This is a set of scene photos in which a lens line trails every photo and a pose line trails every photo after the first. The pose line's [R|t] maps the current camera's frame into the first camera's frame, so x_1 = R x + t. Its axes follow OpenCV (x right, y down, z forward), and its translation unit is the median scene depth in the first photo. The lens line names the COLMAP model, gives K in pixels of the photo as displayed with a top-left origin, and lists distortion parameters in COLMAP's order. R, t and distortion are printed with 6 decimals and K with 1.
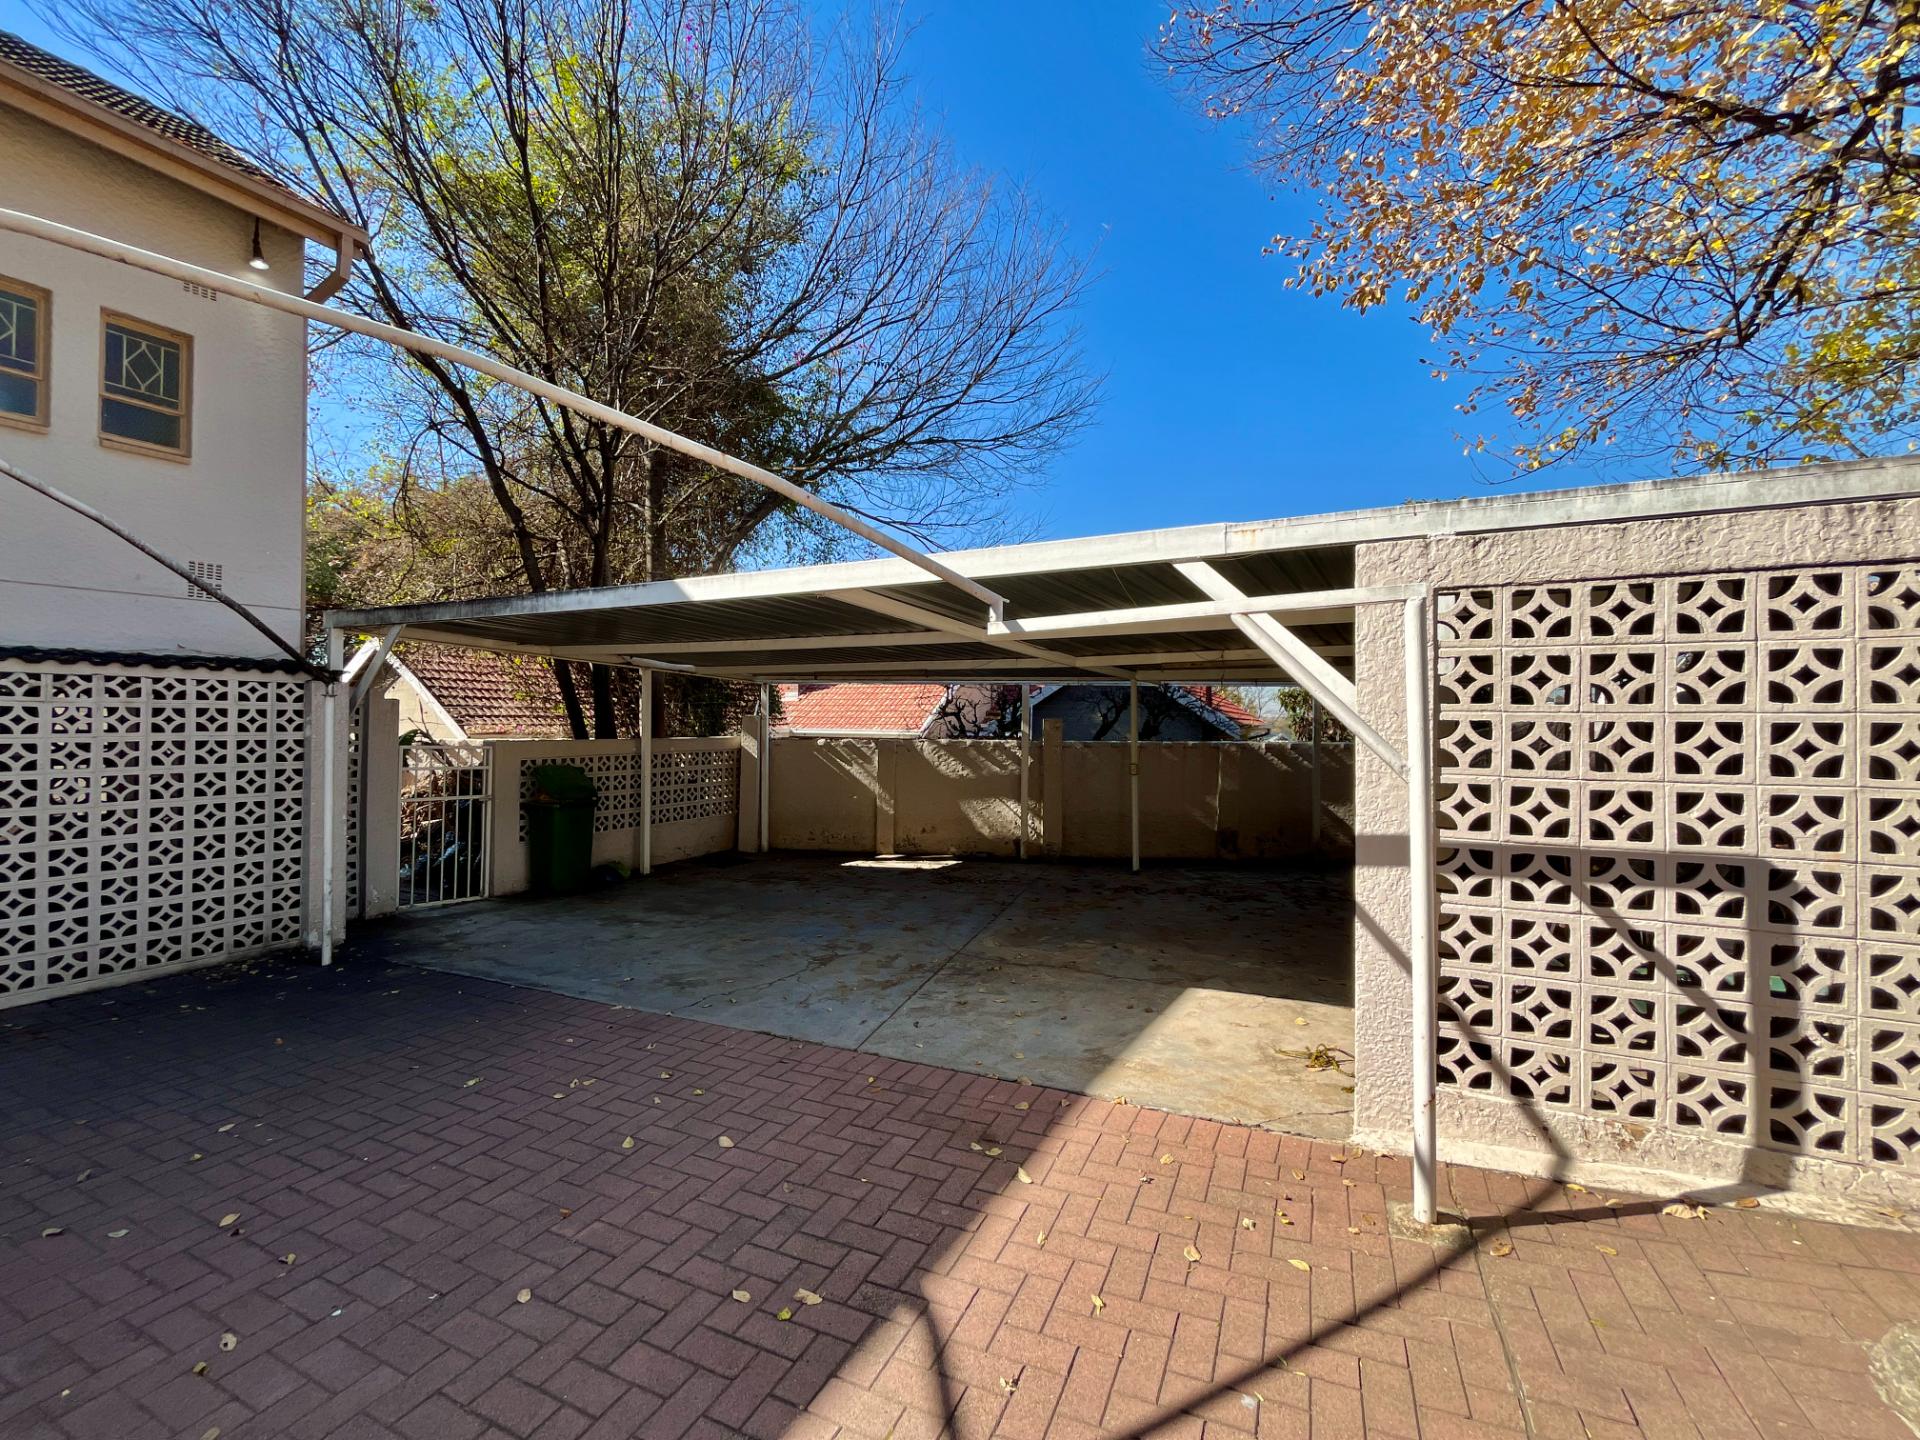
lens RADIAL K [[769.4, 0, 960.0], [0, 769.4, 720.0], [0, 0, 1]] dist [-0.000051, -0.000098]
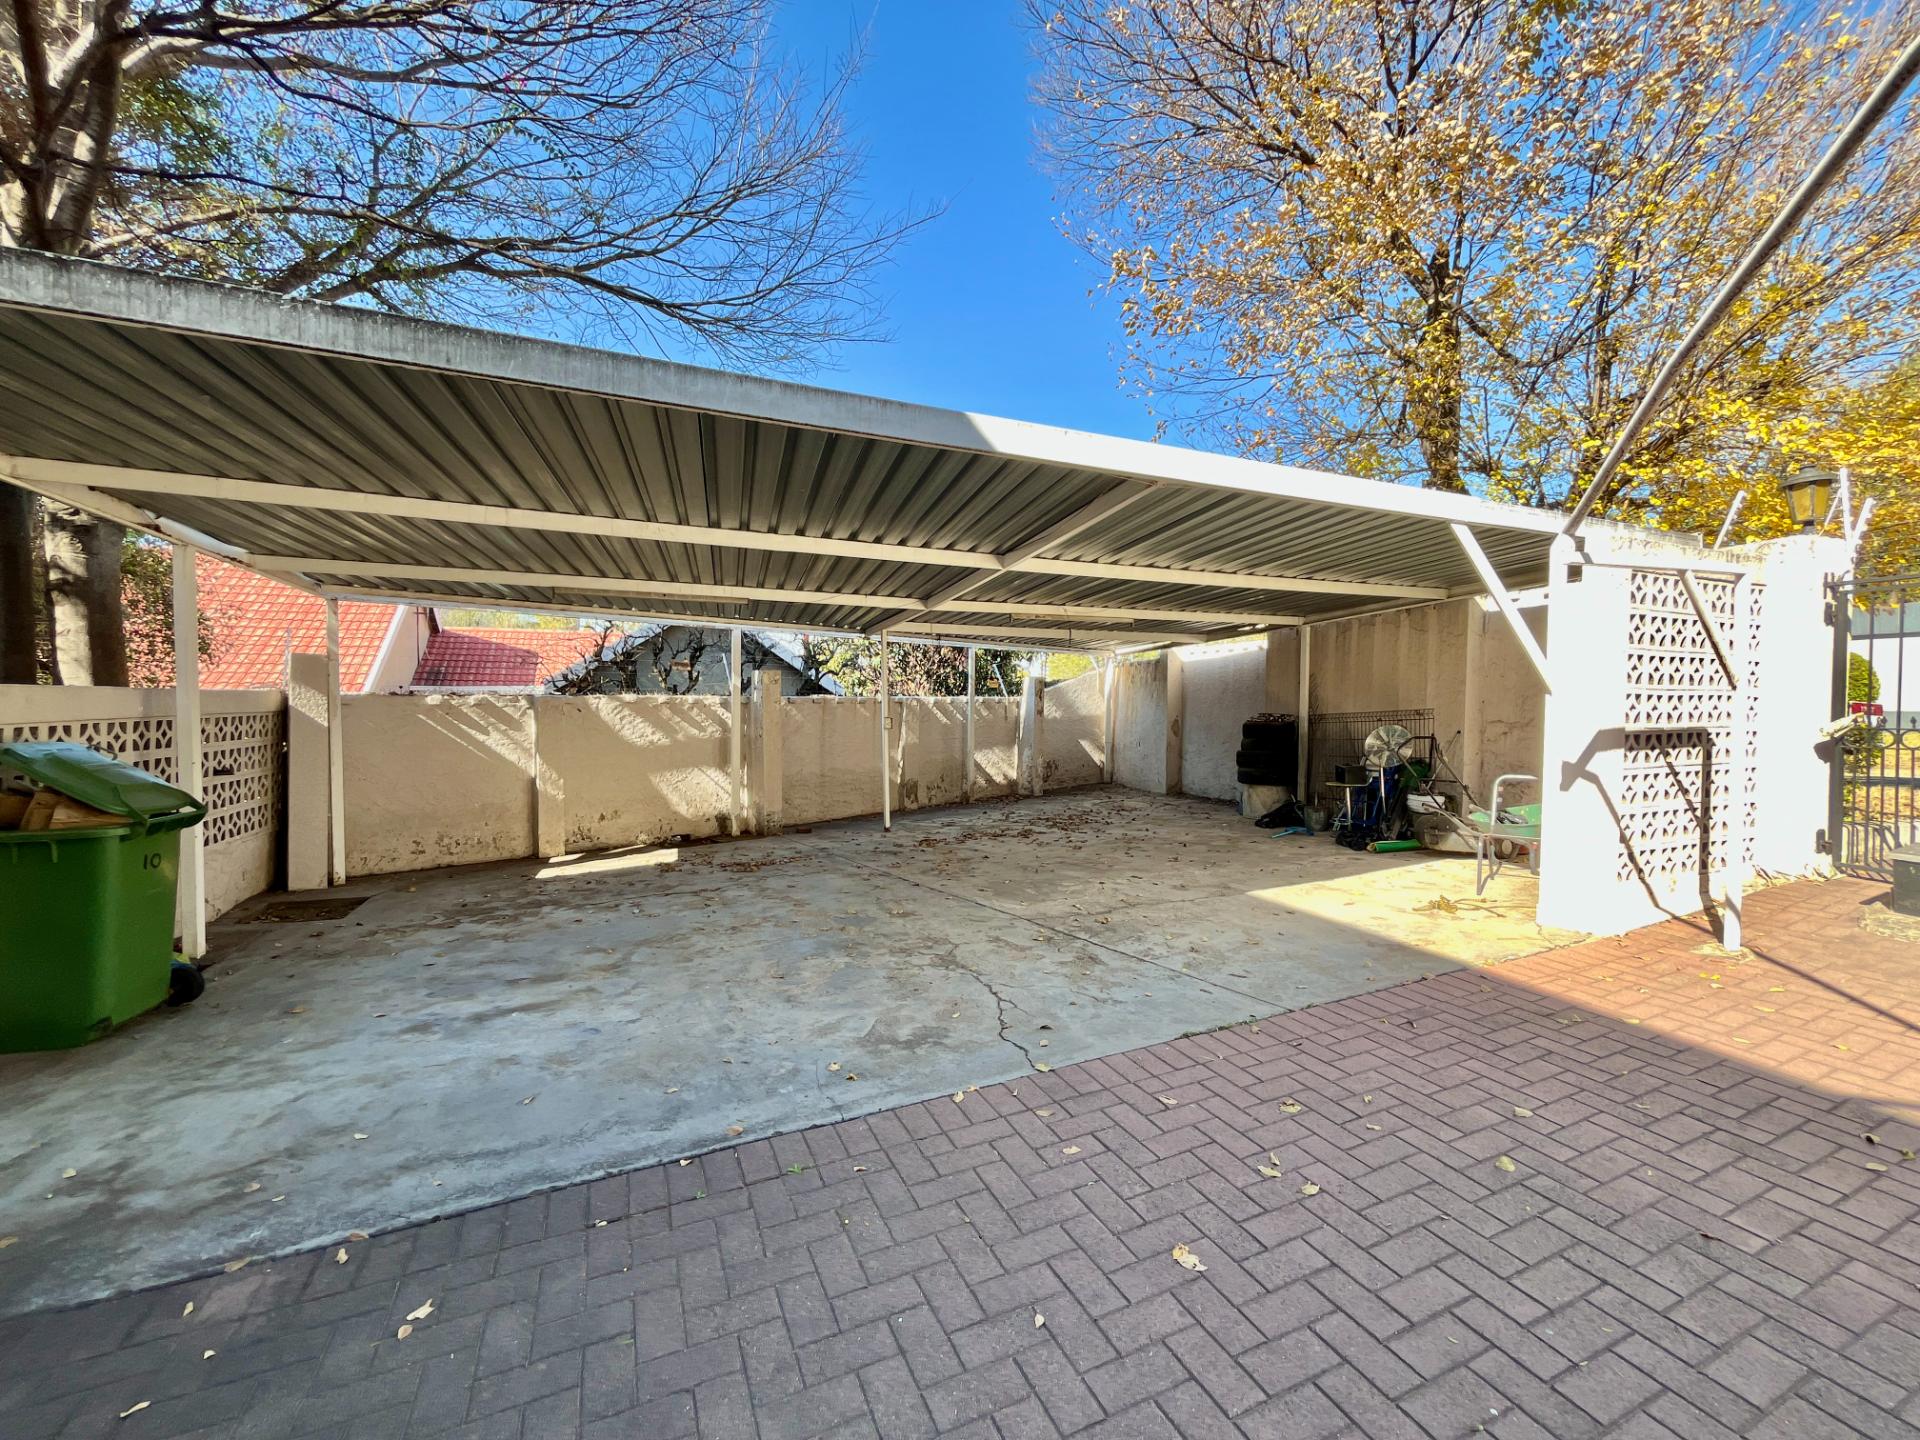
lens RADIAL K [[764.6, 0, 960.0], [0, 764.6, 720.0], [0, 0, 1]] dist [-0.000987, -0.000317]
pose [[0.664230, -0.024394, 0.747130, -0.761758], [-0.003528, 0.999354, 0.035765, 0.043921], [-0.747520, -0.026392, 0.663715, 0.512407]]
